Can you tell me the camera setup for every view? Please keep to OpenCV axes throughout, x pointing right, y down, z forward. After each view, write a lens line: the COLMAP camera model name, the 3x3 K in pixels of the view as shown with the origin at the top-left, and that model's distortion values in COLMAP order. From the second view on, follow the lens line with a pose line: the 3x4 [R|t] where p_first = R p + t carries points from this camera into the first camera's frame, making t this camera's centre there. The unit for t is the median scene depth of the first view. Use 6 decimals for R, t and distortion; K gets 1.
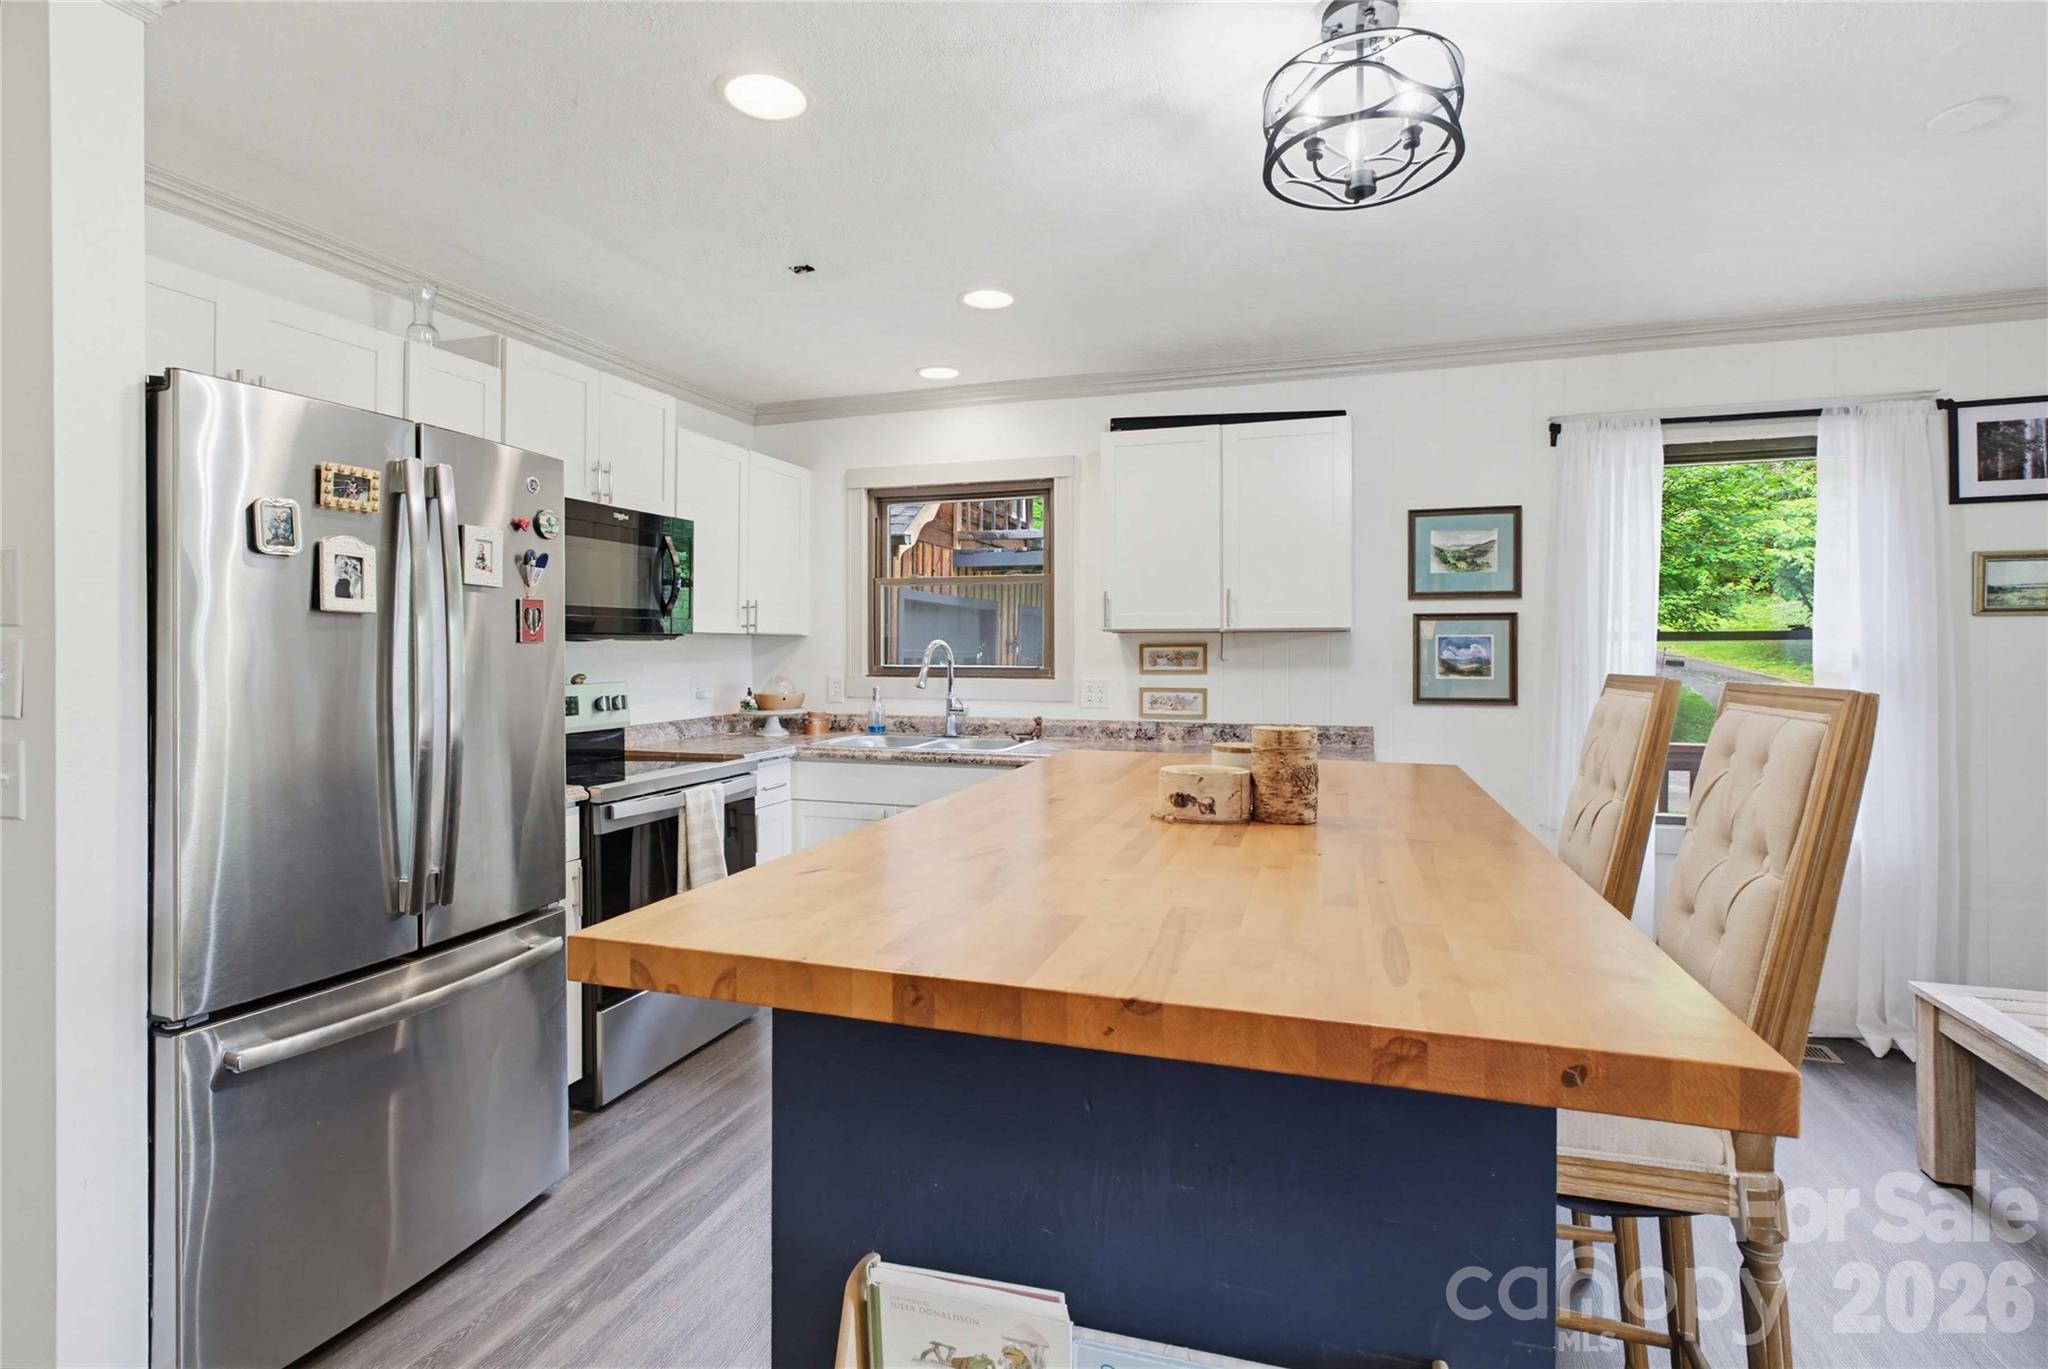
lens RADIAL K [[977.3, 0, 1026.5], [0, 977.3, 641.7], [0, 0, 1]] dist [-0.005193, 0.001268]
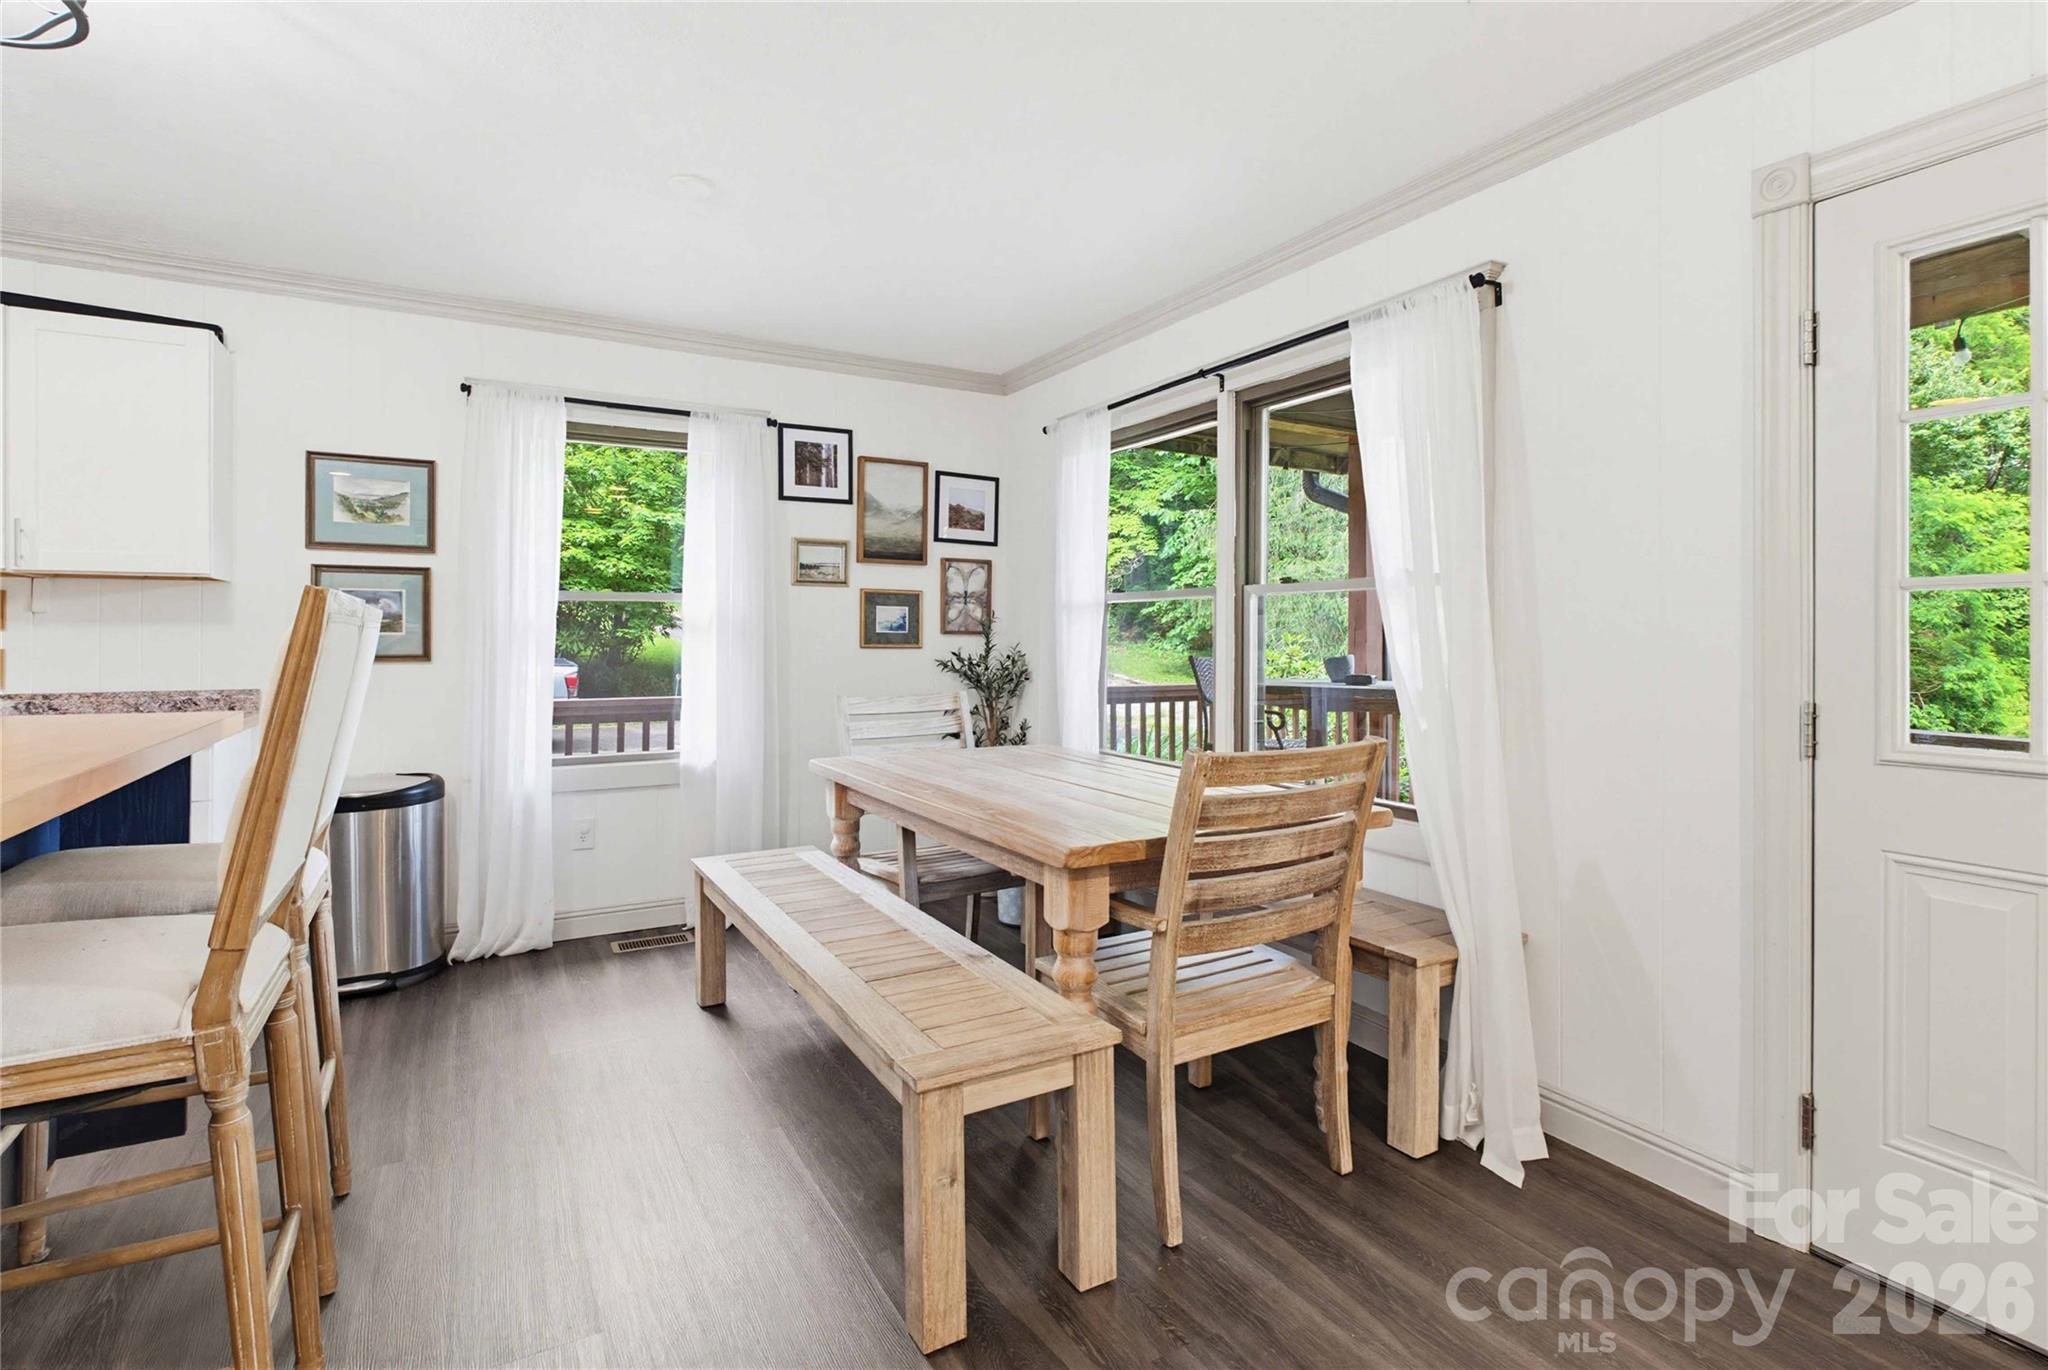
lens RADIAL K [[977.3, 0, 1026.5], [0, 977.3, 642.2], [0, 0, 1]] dist [-0.005193, 0.001268]
pose [[0.669376, -0.002317, 0.742920, 0.179964], [-0.009350, 0.999890, 0.011543, 0.030854], [-0.742865, -0.014673, 0.669280, -0.129334]]
